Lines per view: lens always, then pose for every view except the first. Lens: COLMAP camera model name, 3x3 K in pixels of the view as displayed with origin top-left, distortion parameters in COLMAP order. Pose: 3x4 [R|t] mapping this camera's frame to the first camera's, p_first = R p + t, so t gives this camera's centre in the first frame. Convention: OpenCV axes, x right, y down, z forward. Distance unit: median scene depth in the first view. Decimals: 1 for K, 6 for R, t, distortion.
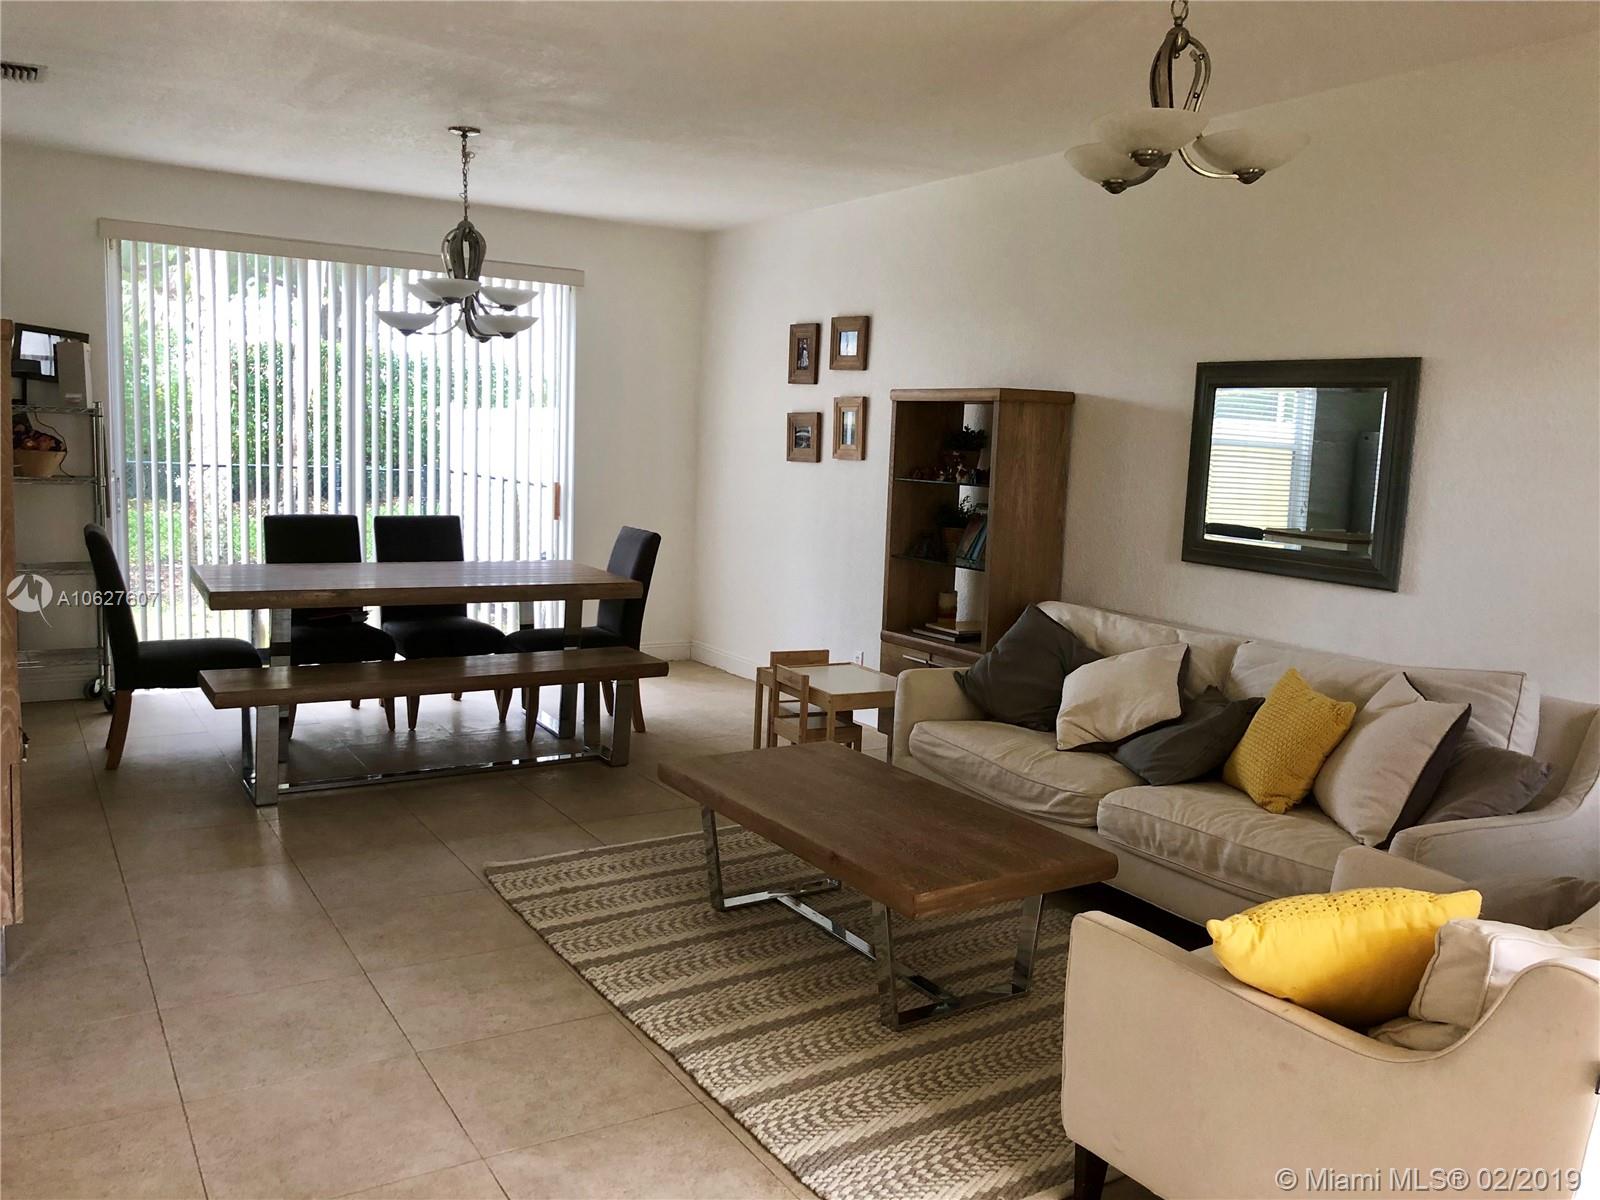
lens RADIAL K [[1325.7, 0, 800.0], [0, 1325.7, 600.0], [0, 0, 1]] dist [0.001479, 0.001220]
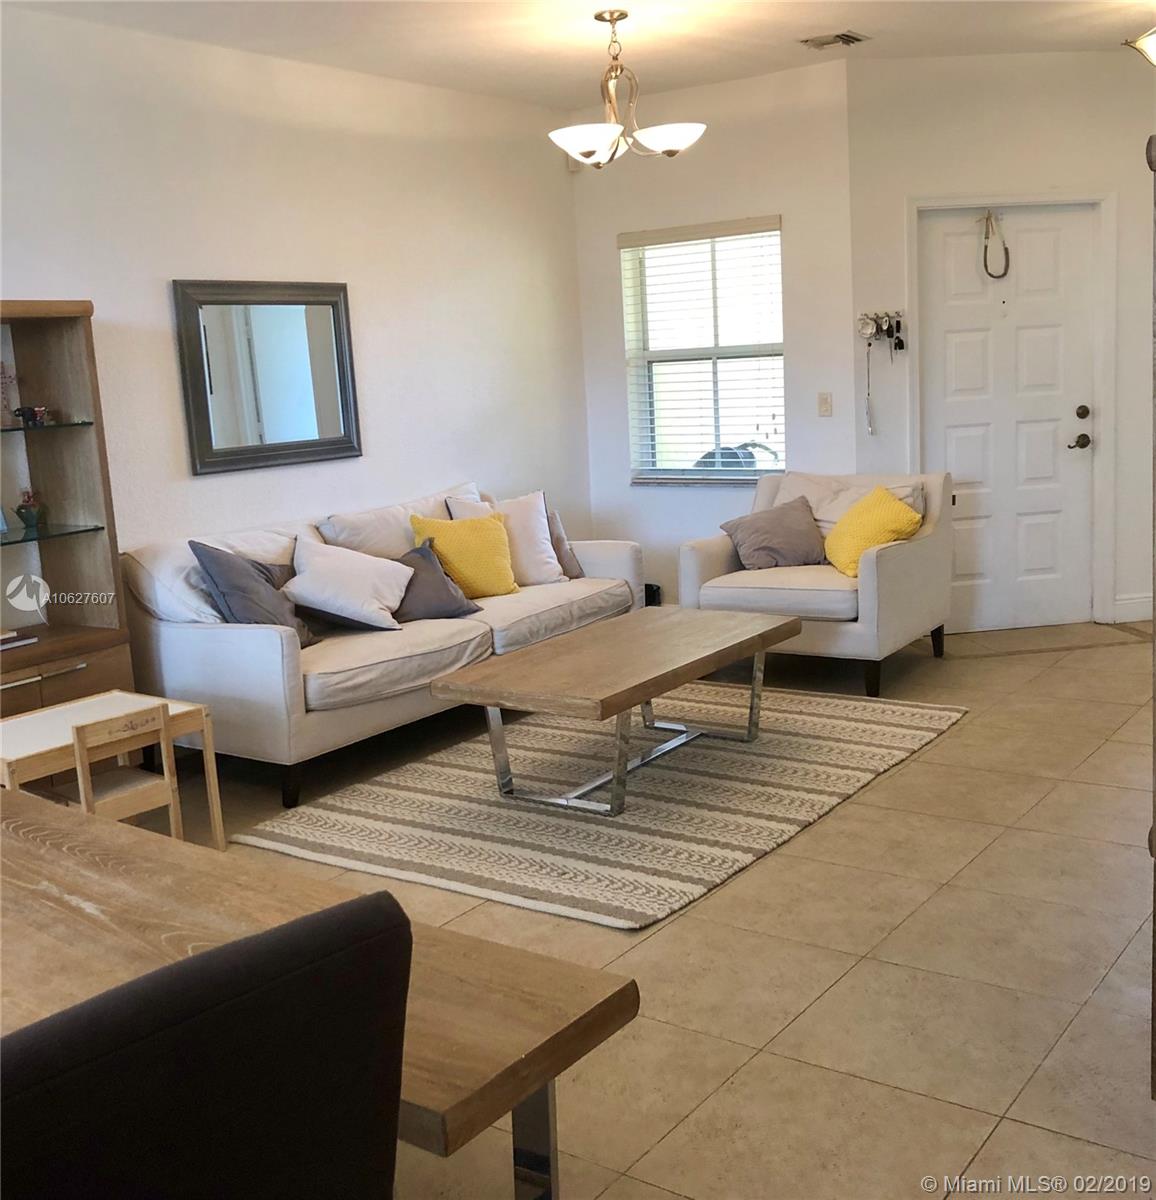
lens RADIAL K [[1357.2, 0, 578.0], [0, 1357.2, 600.0], [0, 0, 1]] dist [0.022452, 0.006151]
pose [[-0.385870, -0.172675, 0.906249, -0.940349], [0.164223, 0.953782, 0.251656, -0.182153], [-0.907819, 0.245933, -0.339679, 1.317630]]
